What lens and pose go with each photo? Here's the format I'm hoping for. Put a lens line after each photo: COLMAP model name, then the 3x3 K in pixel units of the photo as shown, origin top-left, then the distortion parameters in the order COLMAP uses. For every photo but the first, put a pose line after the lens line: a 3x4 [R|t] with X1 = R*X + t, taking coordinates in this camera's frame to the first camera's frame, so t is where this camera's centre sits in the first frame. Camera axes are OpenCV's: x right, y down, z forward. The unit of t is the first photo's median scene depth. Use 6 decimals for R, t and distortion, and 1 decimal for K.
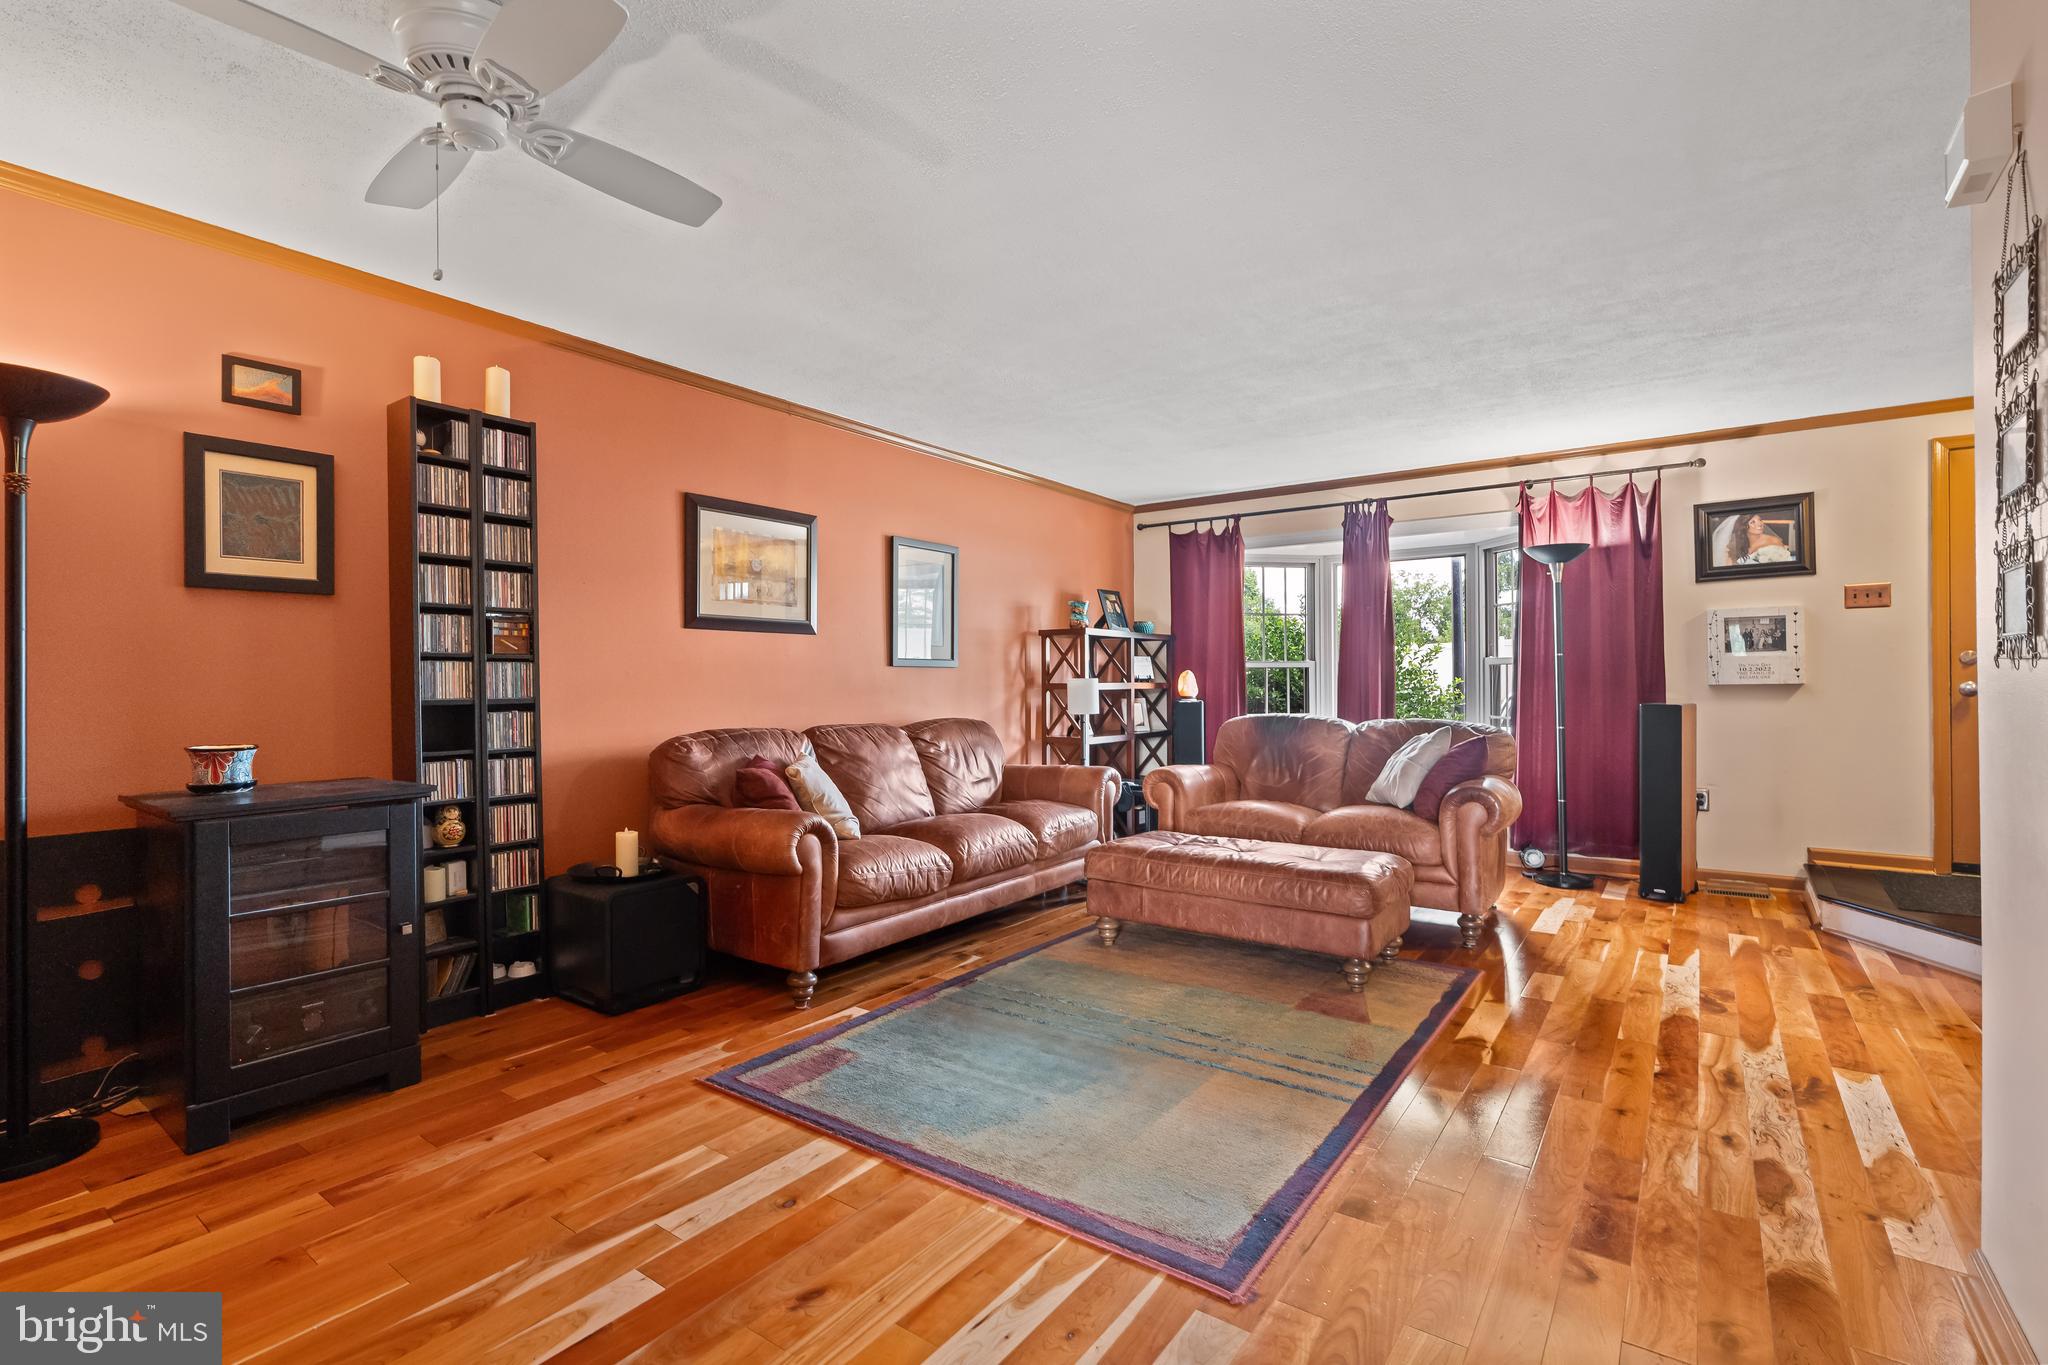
lens RADIAL K [[928.4, 0, 1012.5], [0, 928.4, 682.5], [0, 0, 1]] dist [-0.017797, 0.007564]
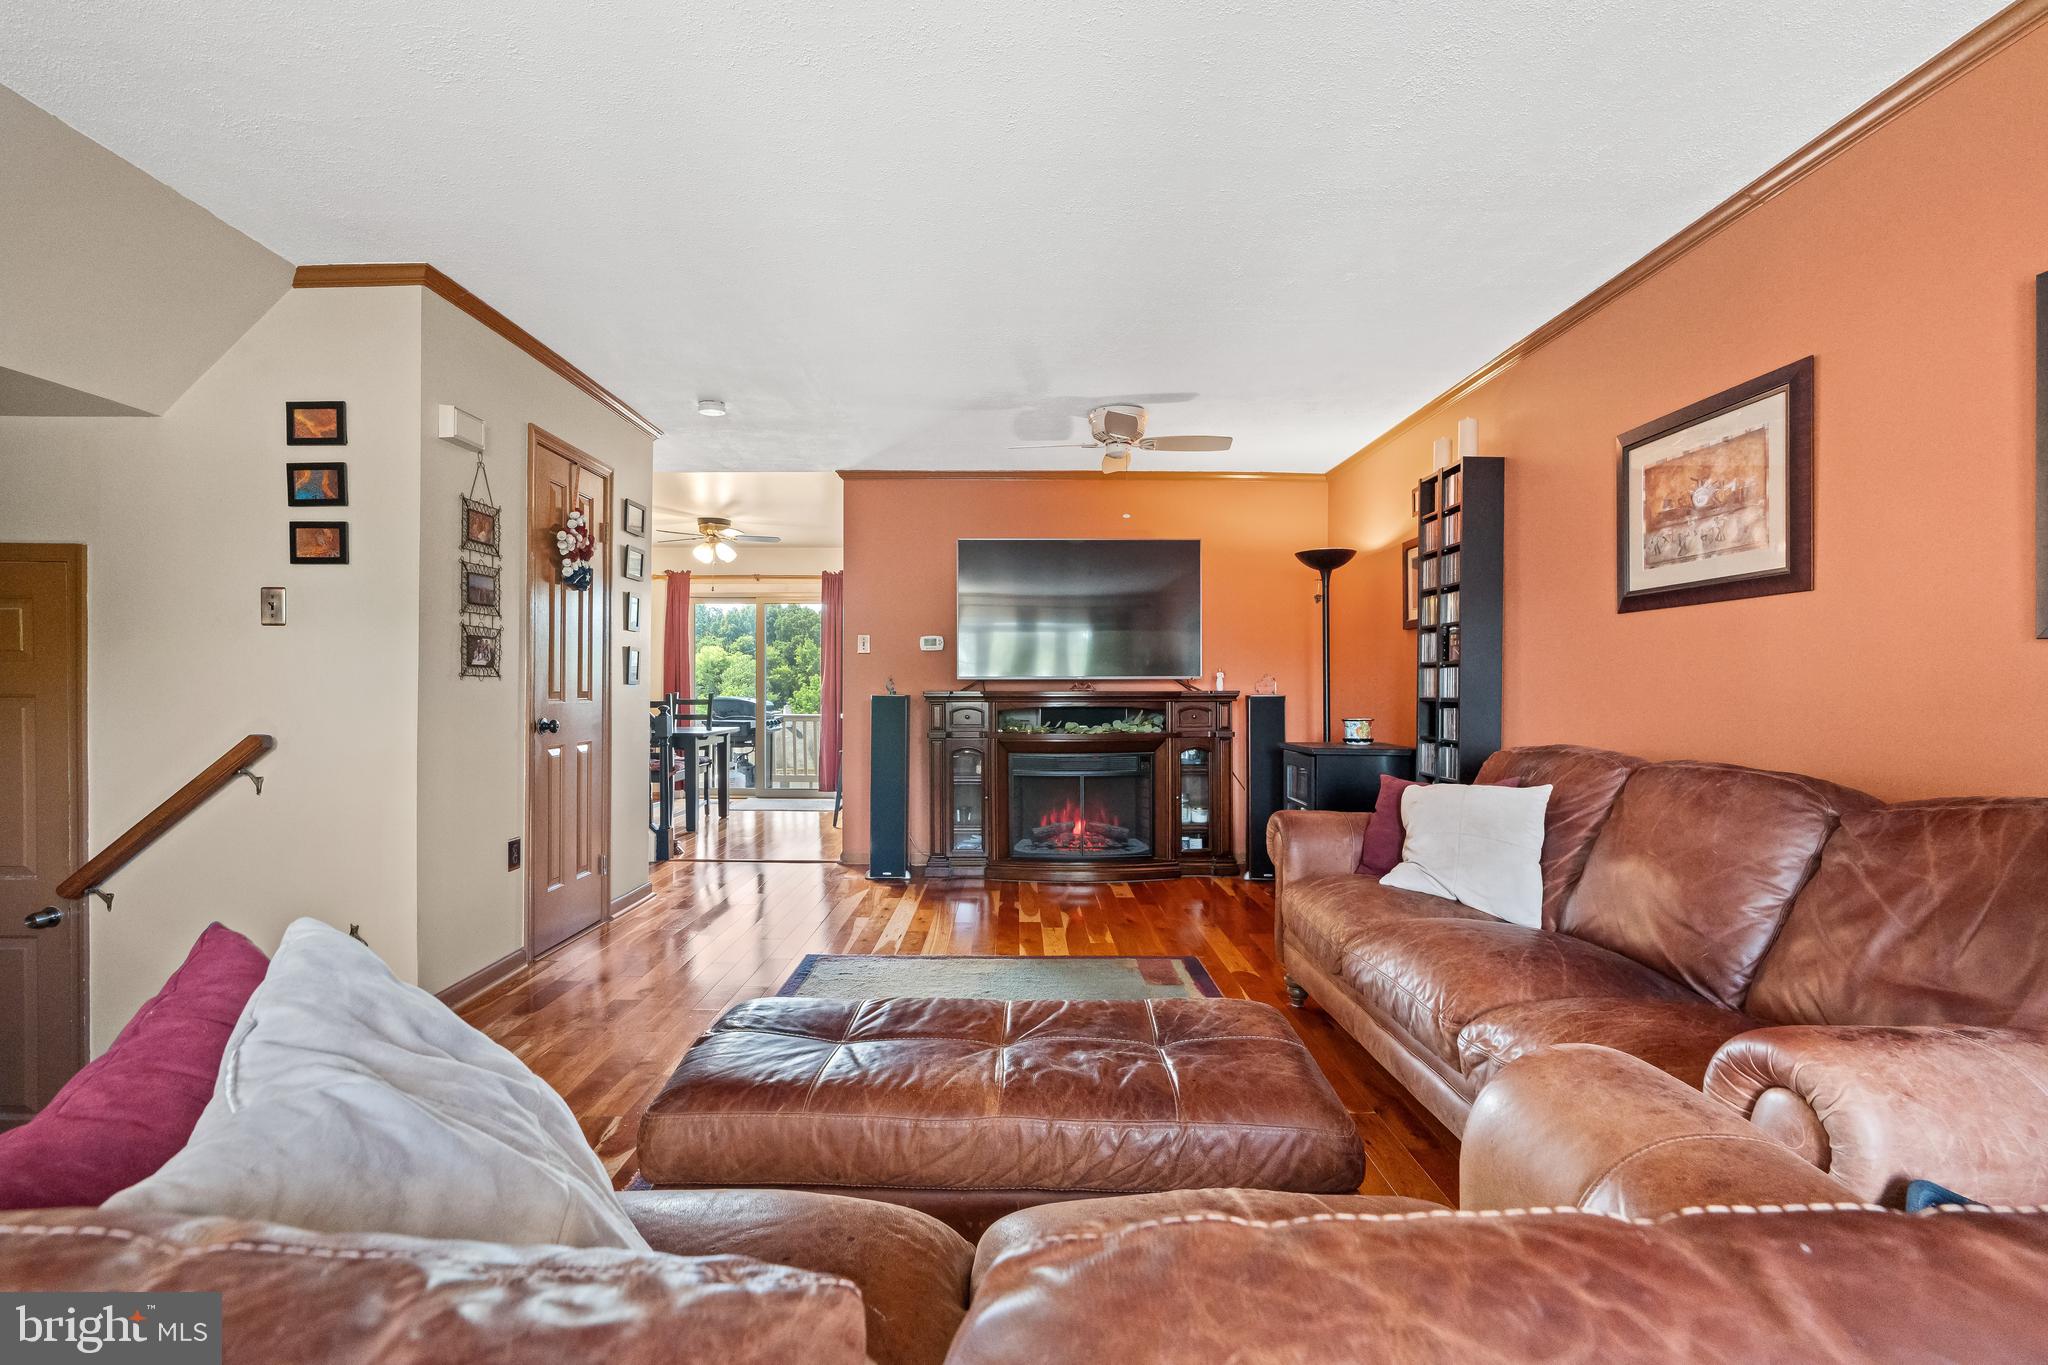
lens RADIAL K [[928.4, 0, 1026.7], [0, 928.4, 684.7], [0, 0, 1]] dist [-0.017797, 0.007564]
pose [[-0.796617, 0.003797, -0.604473, 0.439171], [0.002862, 0.999993, 0.002510, -0.002704], [0.604478, 0.000269, -0.796622, 1.152796]]
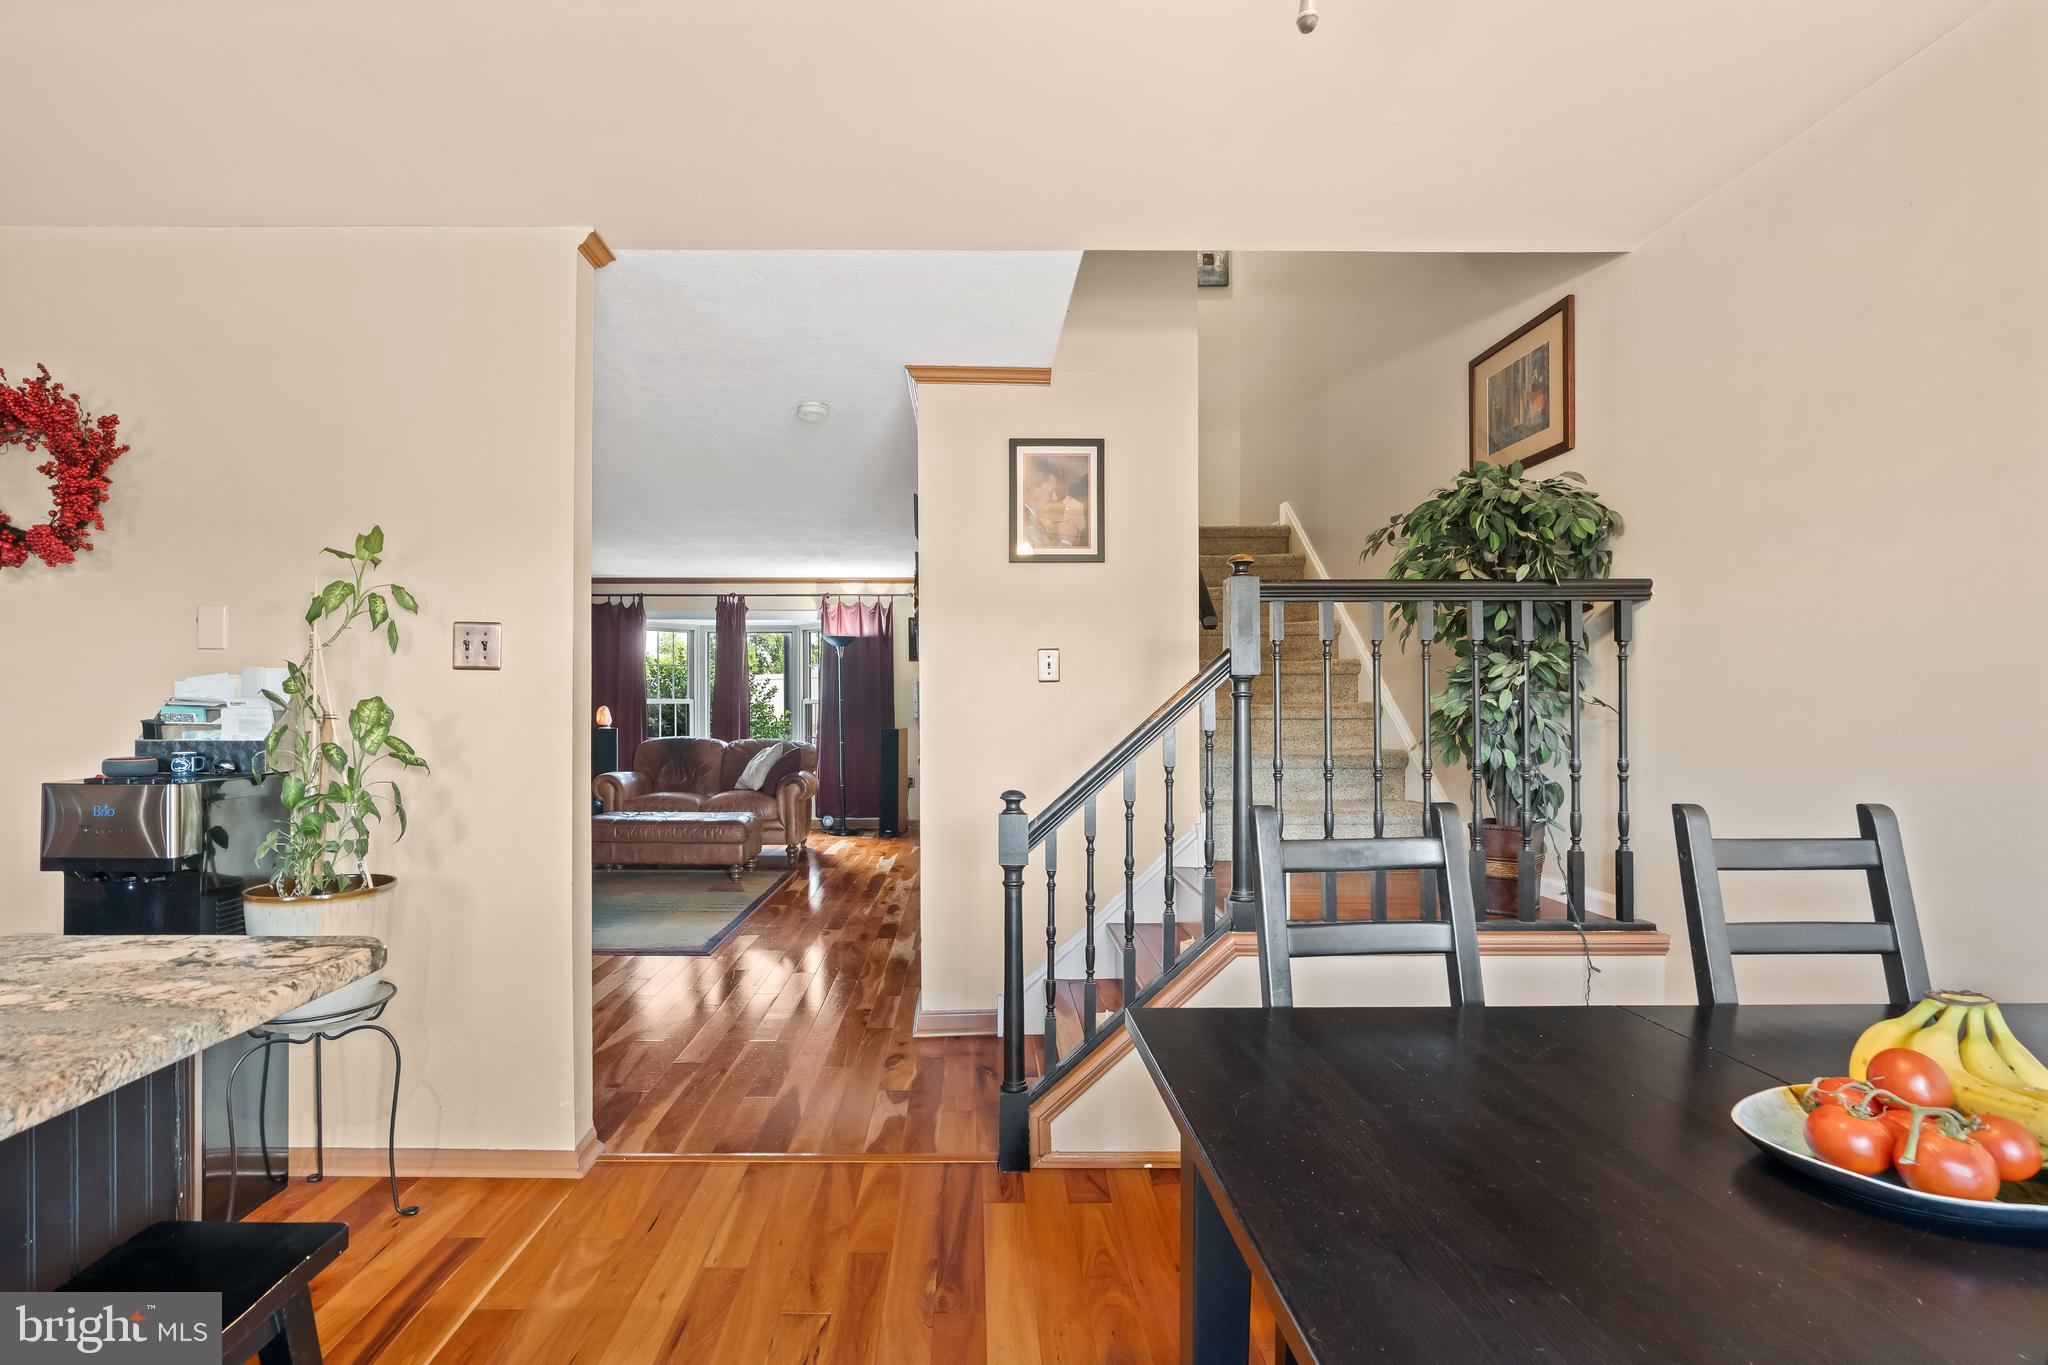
lens RADIAL K [[928.4, 0, 968.2], [0, 928.4, 701.2], [0, 0, 1]] dist [-0.017797, 0.007564]
pose [[0.801499, 0.007740, 0.597946, -0.278223], [-0.004494, 0.999966, -0.006920, -0.018335], [-0.597979, 0.002859, 0.801506, -0.581879]]
